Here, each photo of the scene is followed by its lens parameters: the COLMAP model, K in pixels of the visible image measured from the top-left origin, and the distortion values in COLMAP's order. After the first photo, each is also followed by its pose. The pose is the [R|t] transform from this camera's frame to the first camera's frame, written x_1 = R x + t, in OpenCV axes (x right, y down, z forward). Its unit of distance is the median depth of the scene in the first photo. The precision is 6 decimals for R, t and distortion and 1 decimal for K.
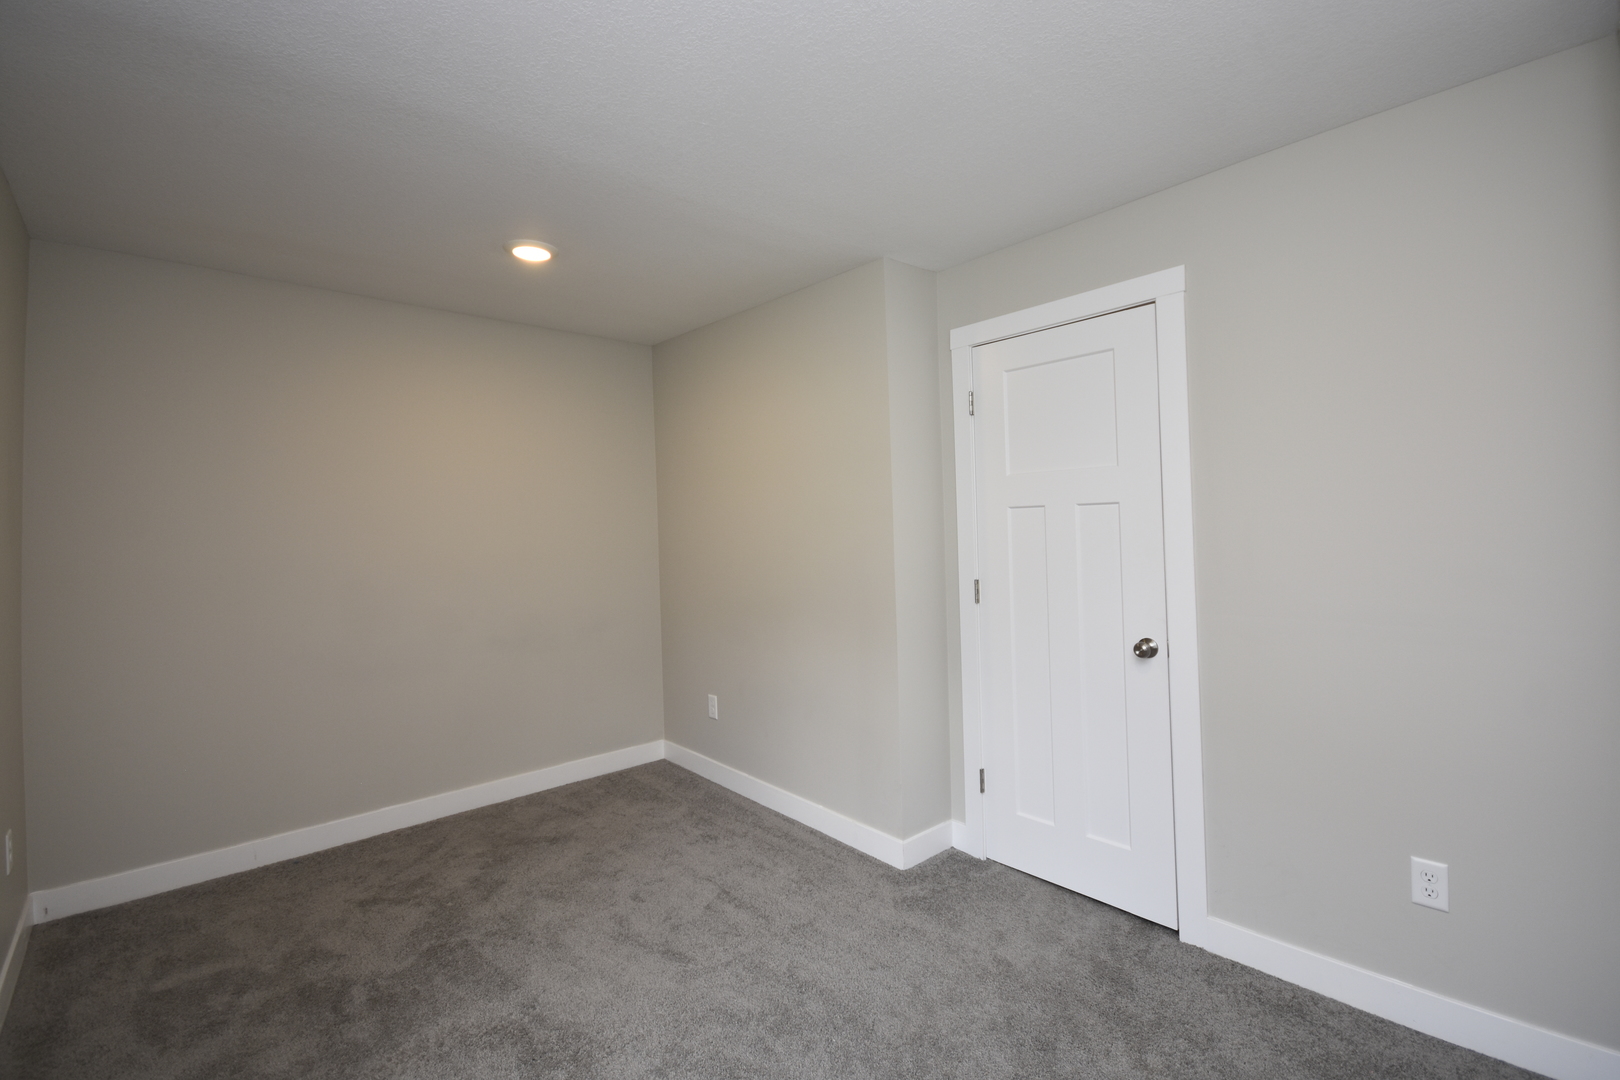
lens RADIAL K [[702.9, 0, 812.6], [0, 702.9, 526.0], [0, 0, 1]] dist [-0.007584, -0.000847]
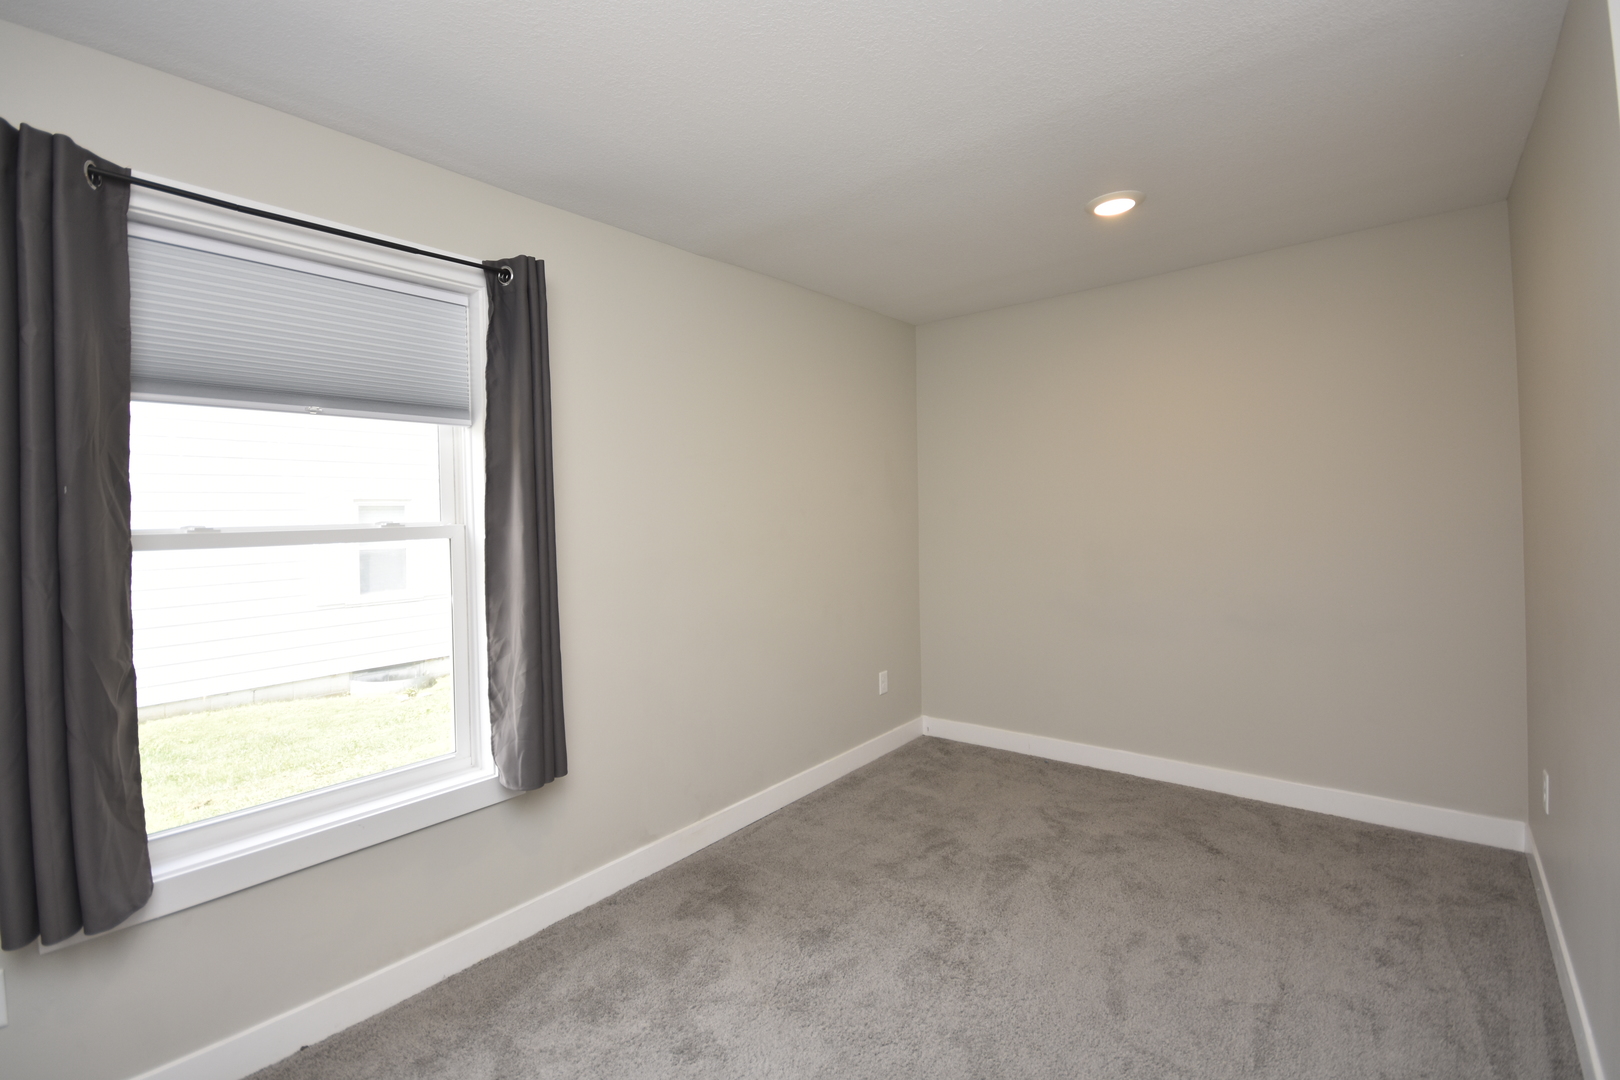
lens RADIAL K [[702.9, 0, 812.6], [0, 702.9, 526.0], [0, 0, 1]] dist [-0.007584, -0.000847]
pose [[0.142945, 0.029457, -0.989292, 0.502822], [0.025355, 0.999120, 0.033413, -0.003794], [0.989406, -0.029860, 0.142072, 0.456039]]
